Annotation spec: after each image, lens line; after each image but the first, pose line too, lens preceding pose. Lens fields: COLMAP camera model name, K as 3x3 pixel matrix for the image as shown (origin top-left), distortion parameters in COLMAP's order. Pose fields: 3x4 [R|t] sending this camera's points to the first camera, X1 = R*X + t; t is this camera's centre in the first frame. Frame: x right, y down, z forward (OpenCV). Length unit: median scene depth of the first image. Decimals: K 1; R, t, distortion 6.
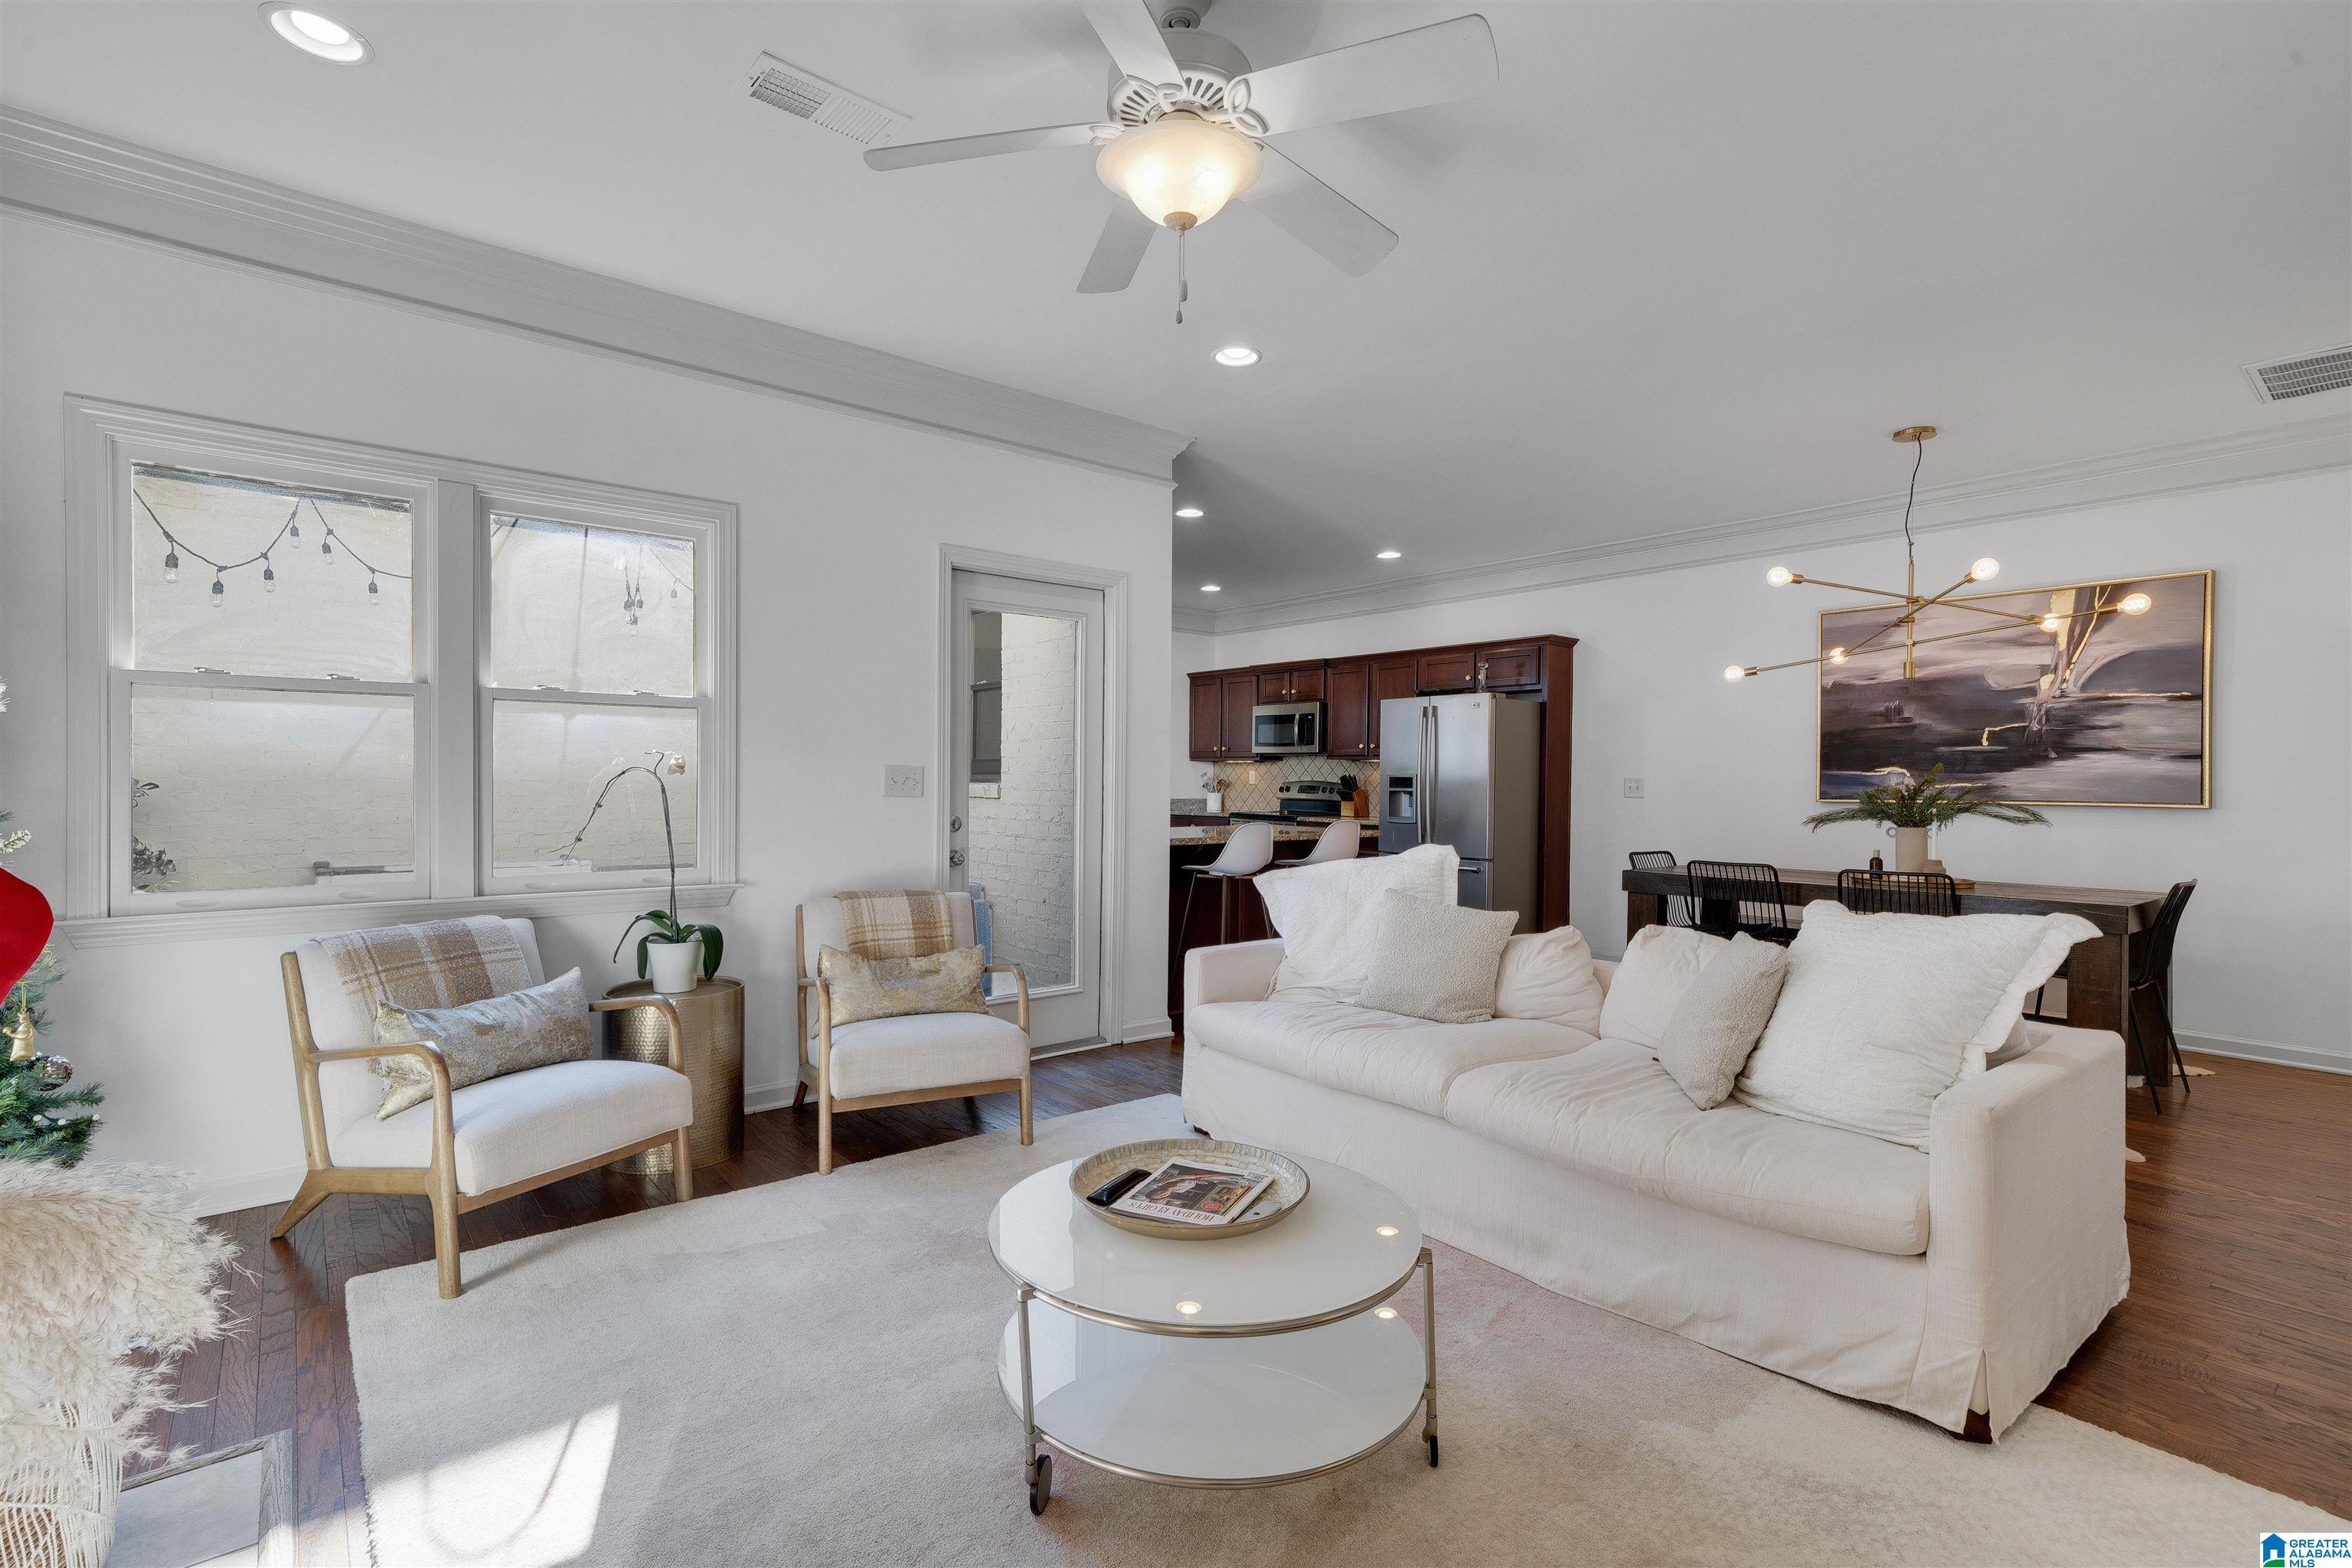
lens RADIAL K [[1085.2, 0, 1148.1], [0, 1085.2, 786.5], [0, 0, 1]] dist [0.009564, 0.000596]
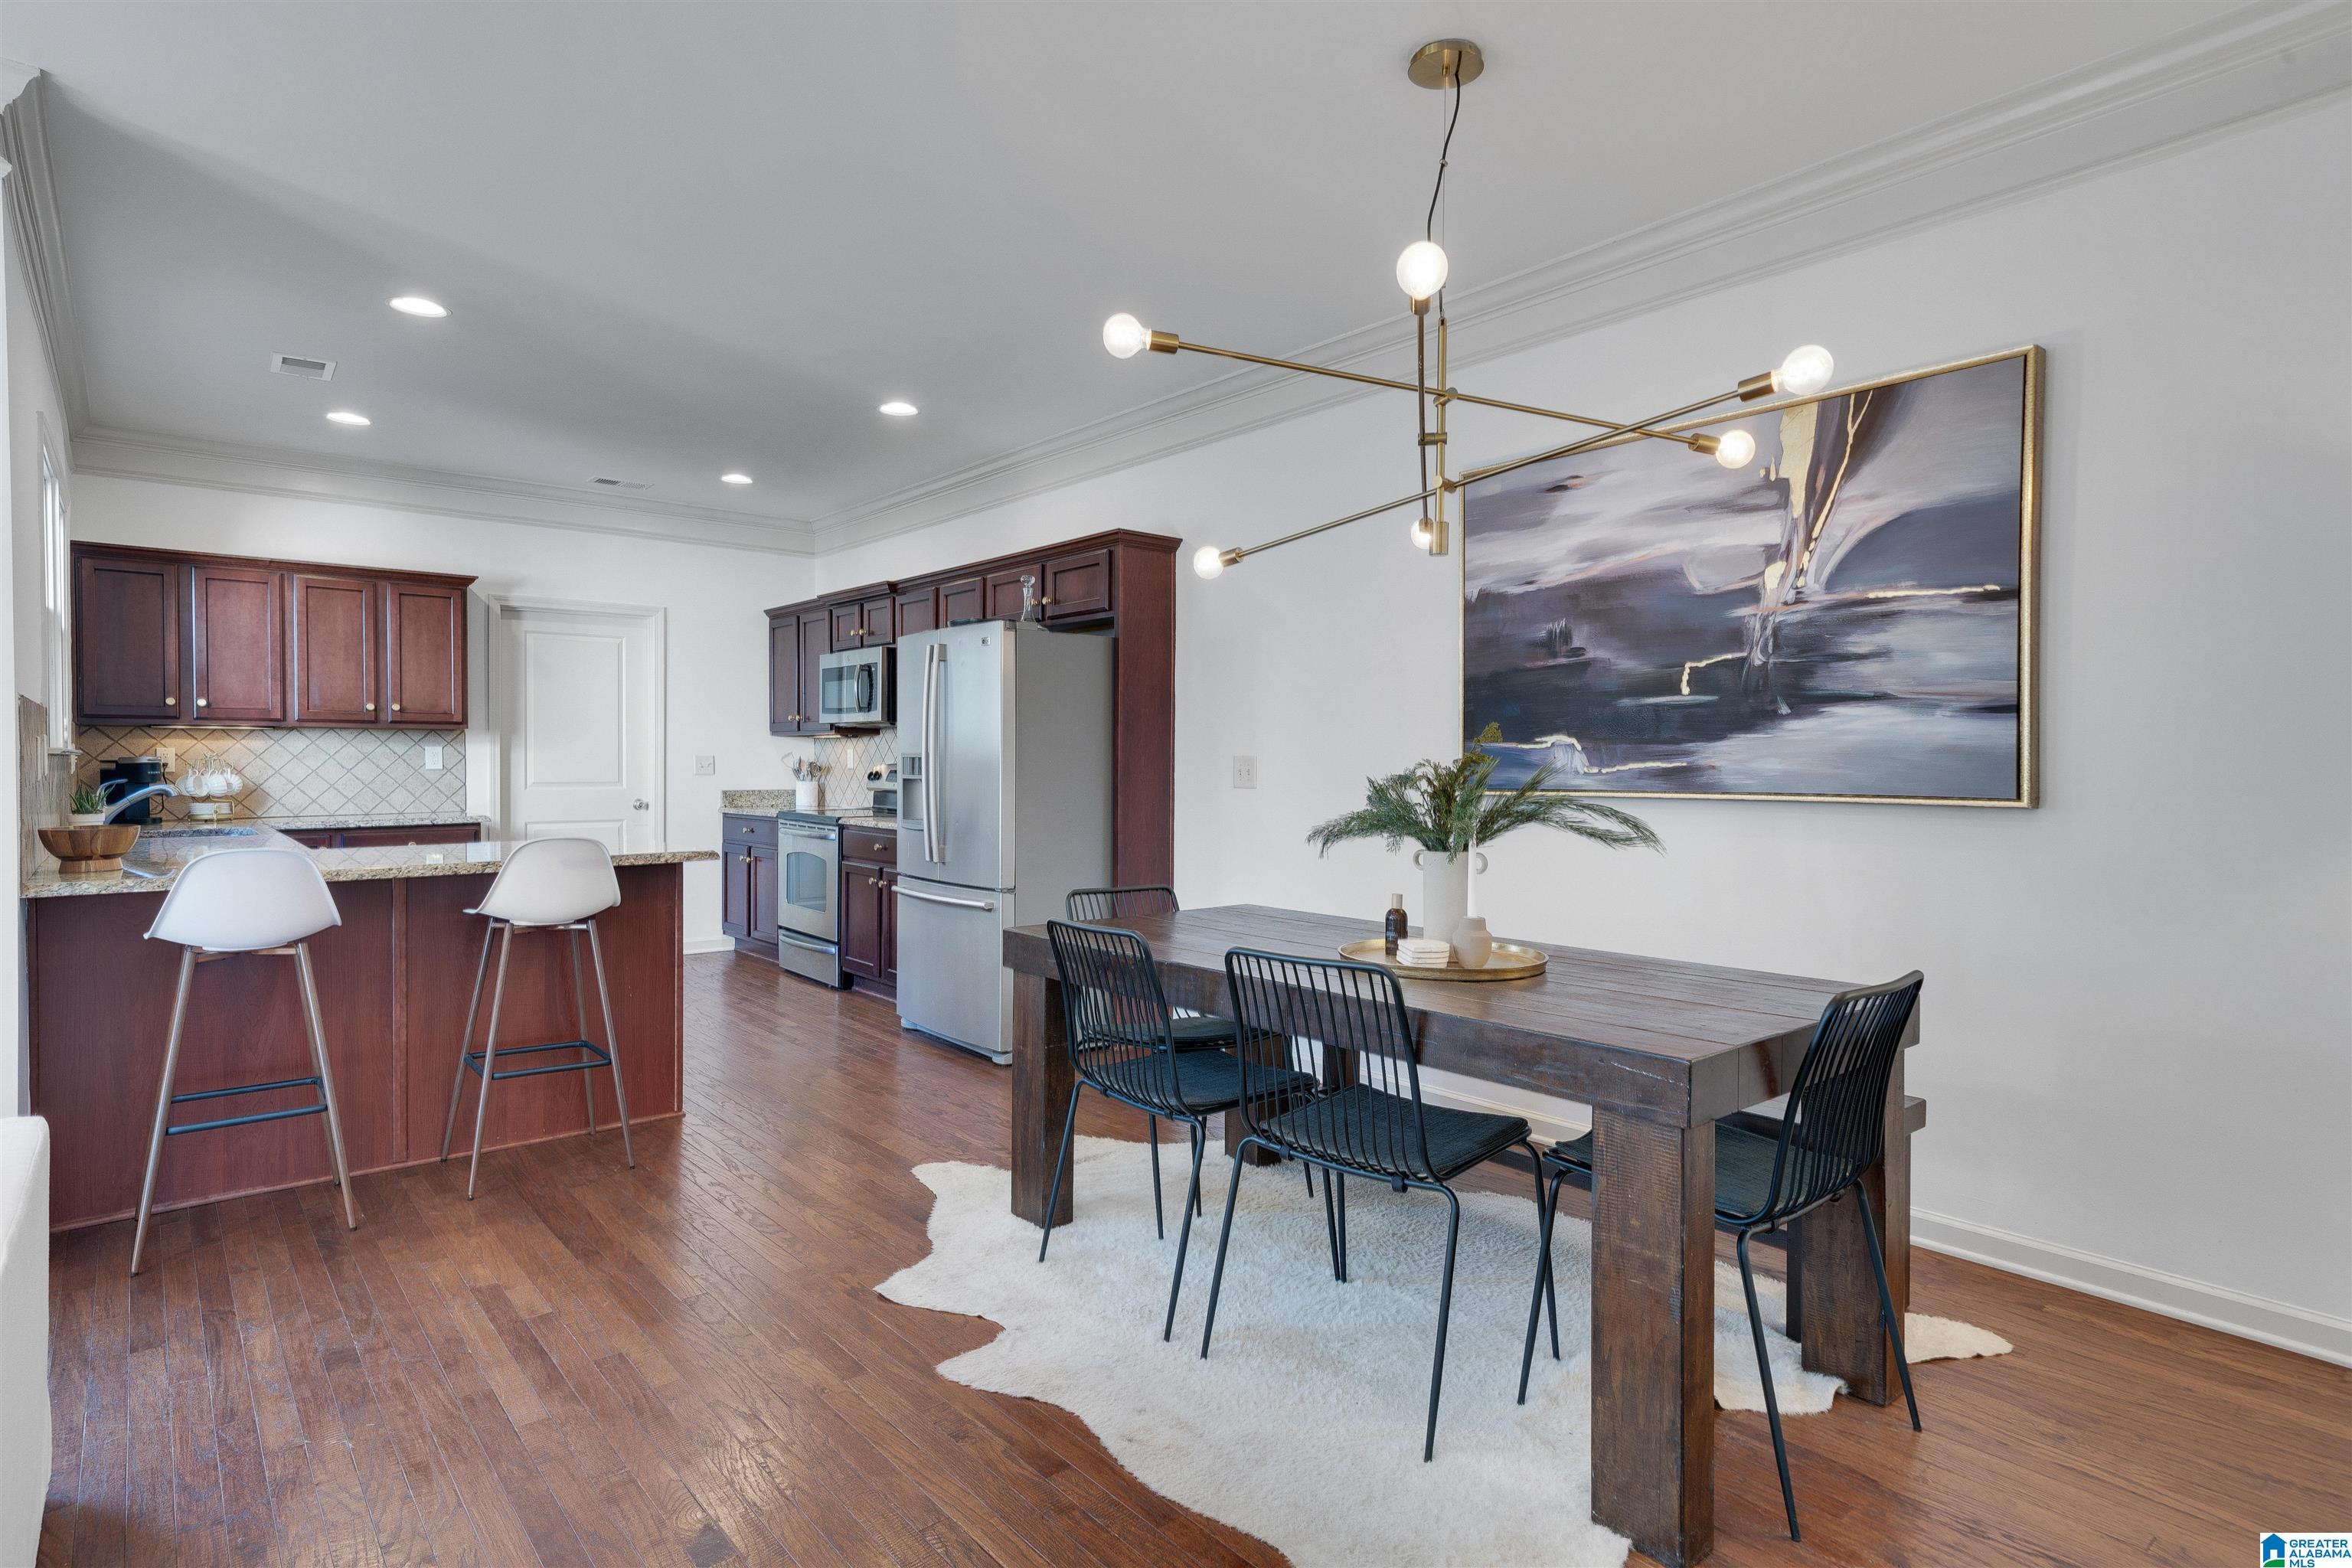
lens RADIAL K [[1212.6, 0, 1147.6], [0, 1212.6, 783.5], [0, 0, 1]] dist [0.018117, 0.000379]
pose [[0.999787, -0.007272, 0.019315, 0.481909], [0.007032, 0.999897, 0.012495, -0.001494], [-0.019404, -0.012356, 0.999735, 0.383159]]
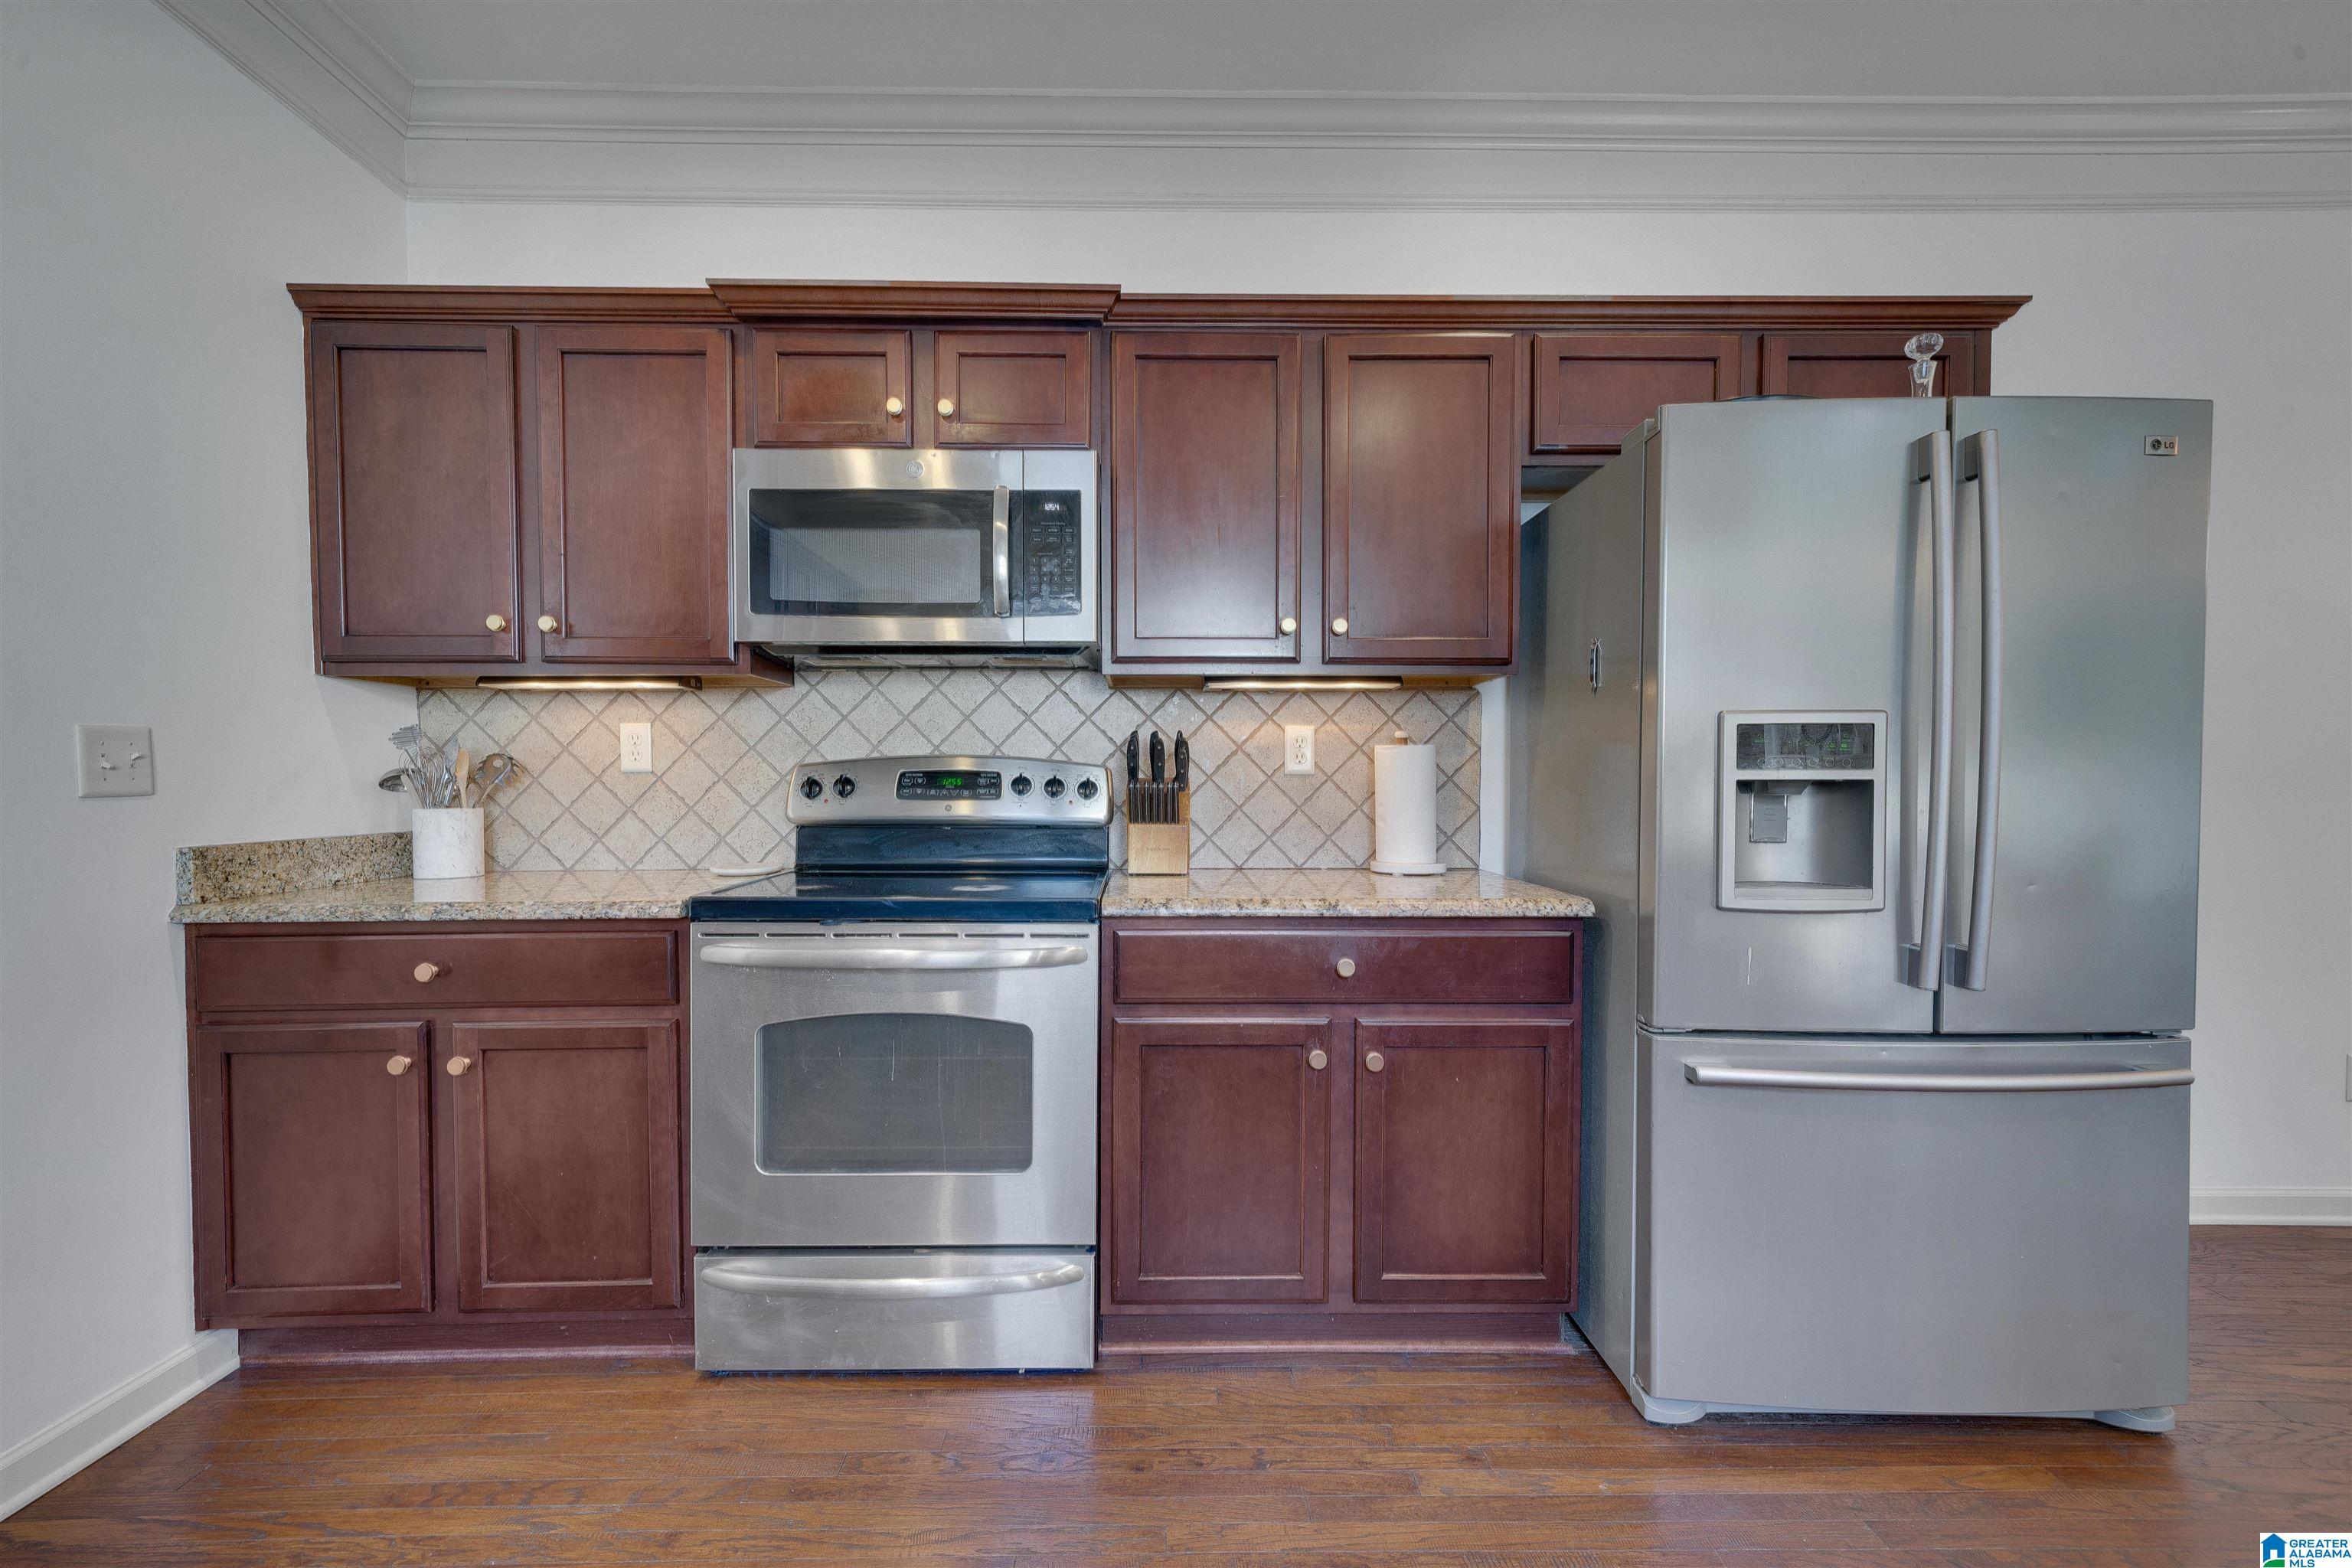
lens RADIAL K [[1051.6, 0, 1175.4], [0, 1051.6, 801.4], [0, 0, 1]] dist [0.018268, 0.000026]
pose [[0.612299, -0.029510, 0.790076, -0.054796], [0.014797, 0.999556, 0.025867, 0.000750], [-0.790488, -0.004147, 0.612463, 1.296887]]
